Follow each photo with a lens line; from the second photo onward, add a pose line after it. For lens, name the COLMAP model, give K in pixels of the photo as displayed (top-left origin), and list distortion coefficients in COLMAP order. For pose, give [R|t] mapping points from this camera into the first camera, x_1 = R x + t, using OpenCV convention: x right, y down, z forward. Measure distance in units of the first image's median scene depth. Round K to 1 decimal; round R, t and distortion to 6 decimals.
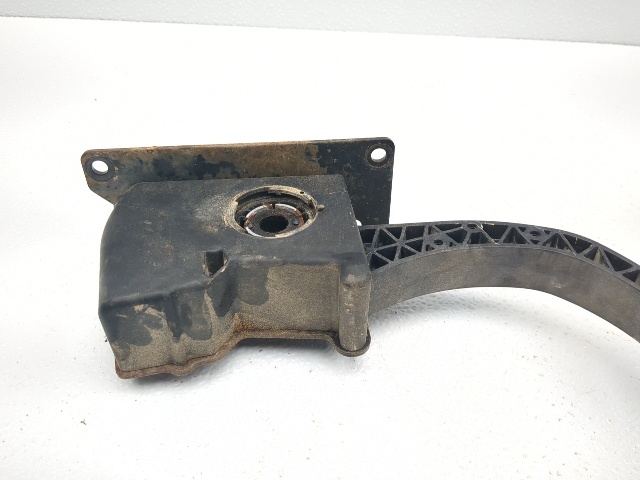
lens RADIAL K [[588.7, 0, 320.0], [0, 588.7, 240.0], [0, 0, 1]] dist [0.085233, -0.236093]
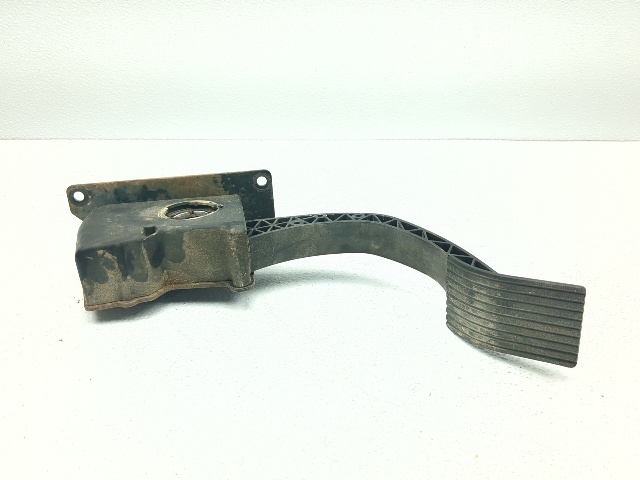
lens RADIAL K [[588.7, 0, 320.0], [0, 588.7, 240.0], [0, 0, 1]] dist [0.085233, -0.236093]
pose [[0.997242, -0.060078, 0.043588, 0.188421], [0.069606, 0.960863, -0.268136, 0.464621], [-0.025773, 0.270430, 0.962395, -0.490913]]
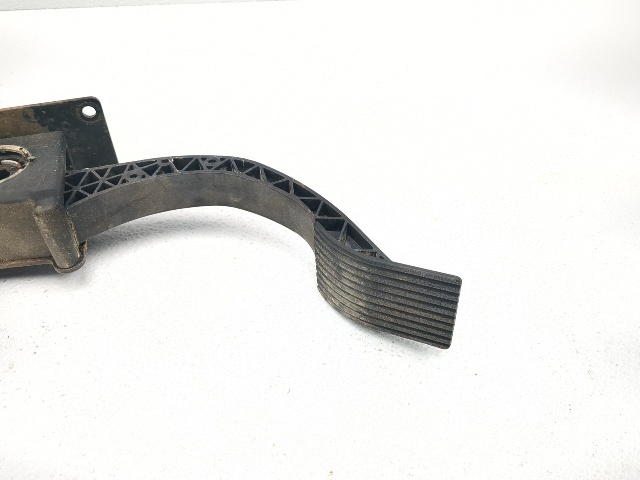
lens RADIAL K [[588.7, 0, 320.0], [0, 588.7, 240.0], [0, 0, 1]] dist [0.085233, -0.236093]
pose [[0.984087, -0.125959, 0.125327, 0.410455], [0.118609, 0.990844, 0.064501, 0.102990], [-0.132304, -0.048610, 0.990016, -0.308166]]
